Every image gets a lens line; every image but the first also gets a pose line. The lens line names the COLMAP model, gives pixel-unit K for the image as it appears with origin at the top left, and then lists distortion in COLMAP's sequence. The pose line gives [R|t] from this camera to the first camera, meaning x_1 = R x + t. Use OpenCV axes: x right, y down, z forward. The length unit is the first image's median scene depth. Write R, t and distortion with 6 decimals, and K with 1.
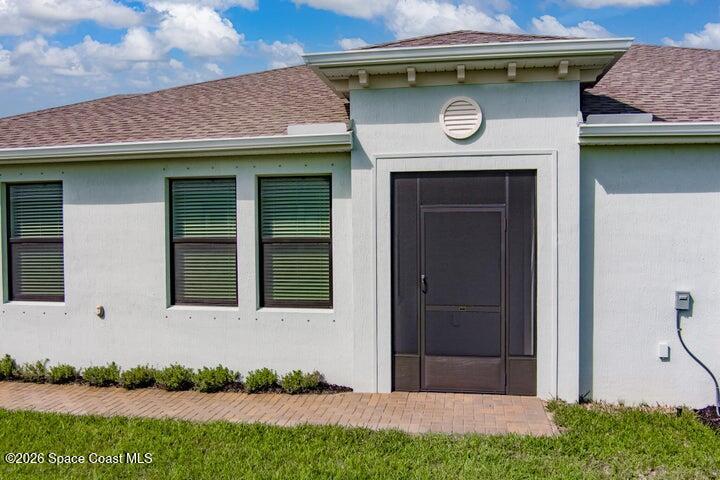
lens RADIAL K [[538.7, 0, 360.0], [0, 538.7, 240.0], [0, 0, 1]] dist [-0.059658, 0.001600]
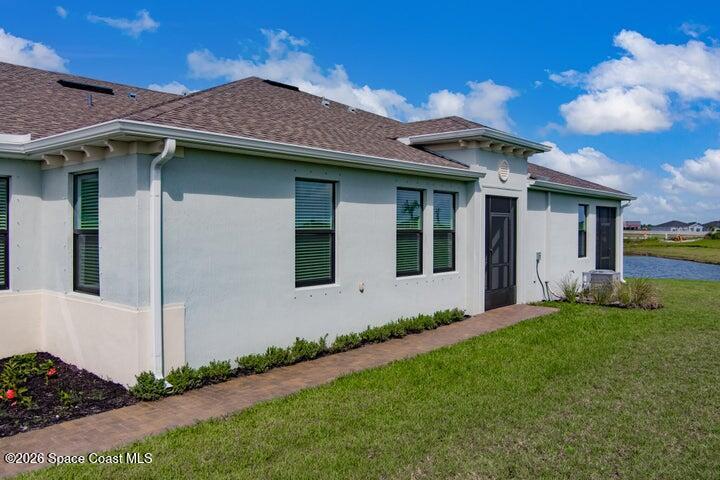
lens RADIAL K [[583.2, 0, 360.0], [0, 583.2, 240.0], [0, 0, 1]] dist [-0.071502, 0.003304]
pose [[0.524809, -0.013260, 0.851116, -1.723488], [0.005808, 0.999911, 0.011997, 0.004934], [-0.851200, -0.001353, 0.524840, 0.278122]]
